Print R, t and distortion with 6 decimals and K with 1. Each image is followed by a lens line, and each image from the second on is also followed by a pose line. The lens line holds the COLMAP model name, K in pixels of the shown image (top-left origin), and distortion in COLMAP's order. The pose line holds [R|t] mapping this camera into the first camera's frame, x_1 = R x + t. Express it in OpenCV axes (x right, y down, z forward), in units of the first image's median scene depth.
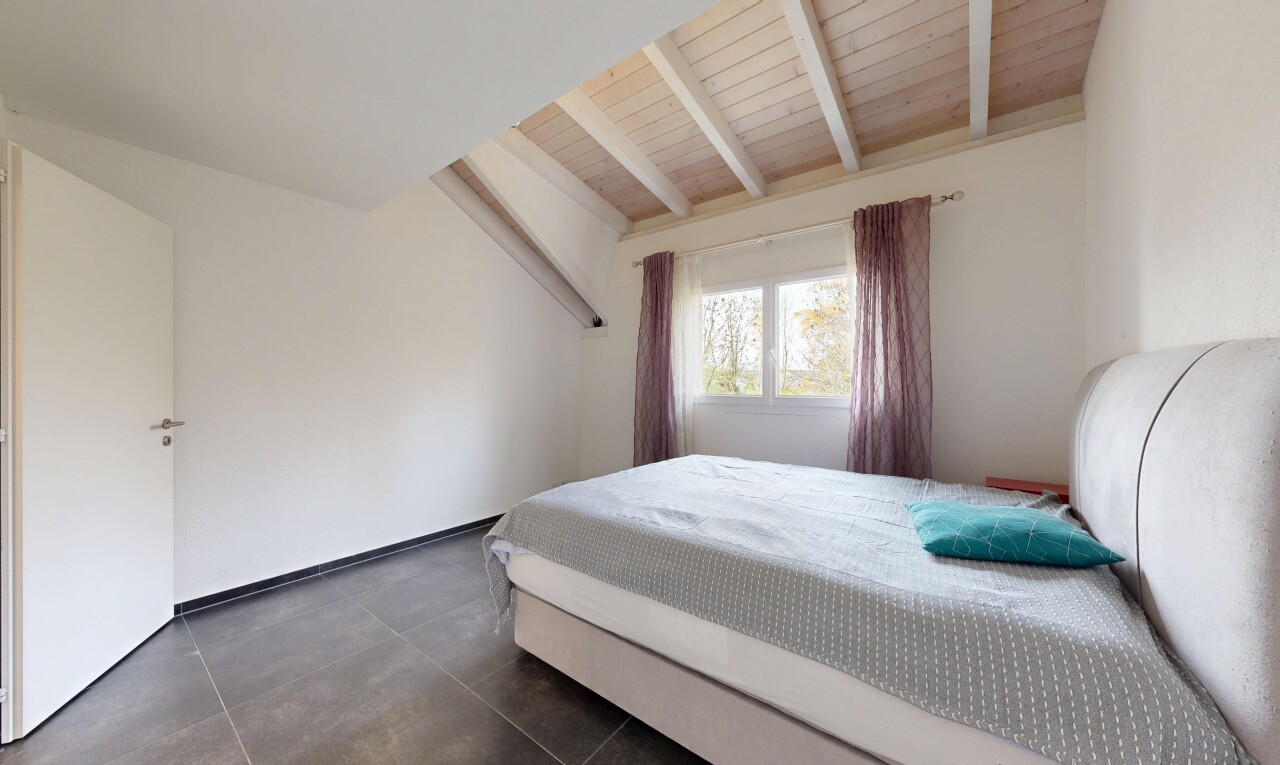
lens RADIAL K [[429.4, 0, 643.8], [0, 429.4, 385.9], [0, 0, 1]] dist [0.001062, -0.000461]
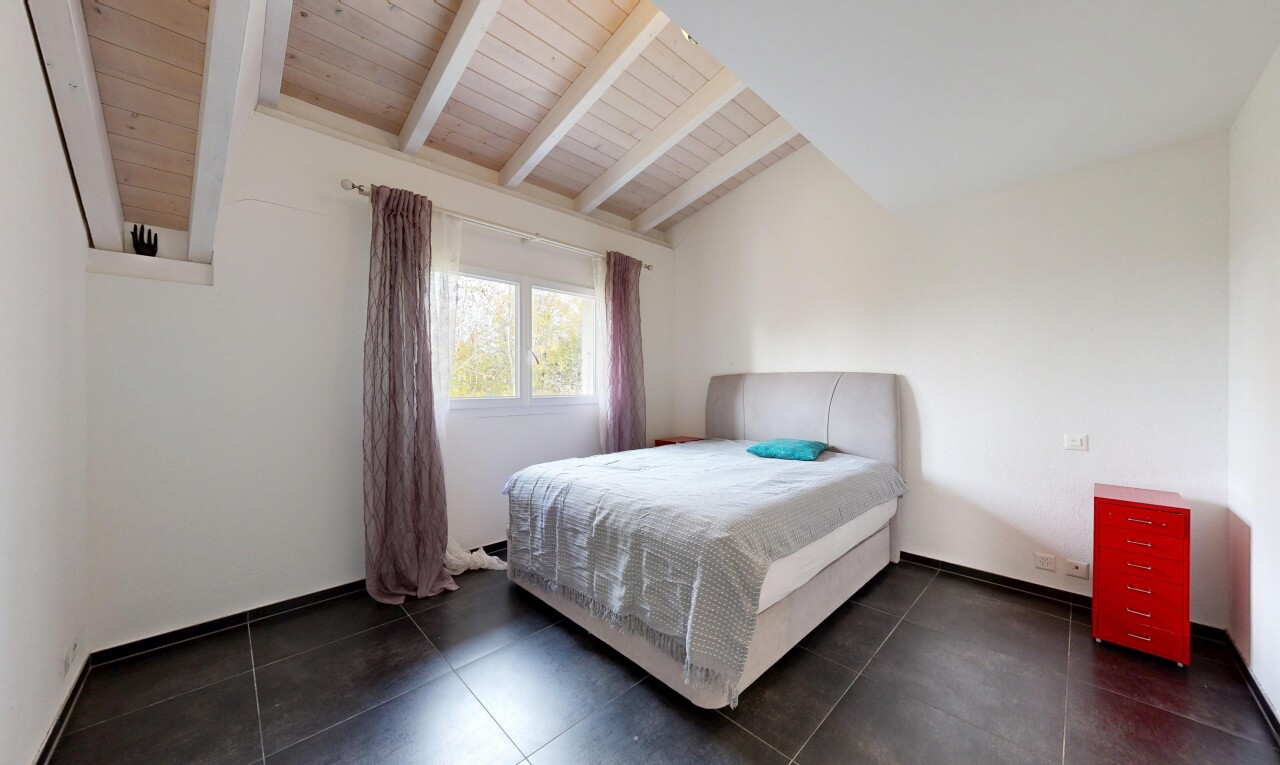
lens RADIAL K [[429.4, 0, 643.7], [0, 429.4, 383.9], [0, 0, 1]] dist [0.001062, -0.000461]
pose [[0.146453, 0.002976, 0.989213, -0.667916], [0.004967, 0.999981, -0.003743, -0.001930], [-0.989205, 0.005461, 0.146435, 0.615678]]
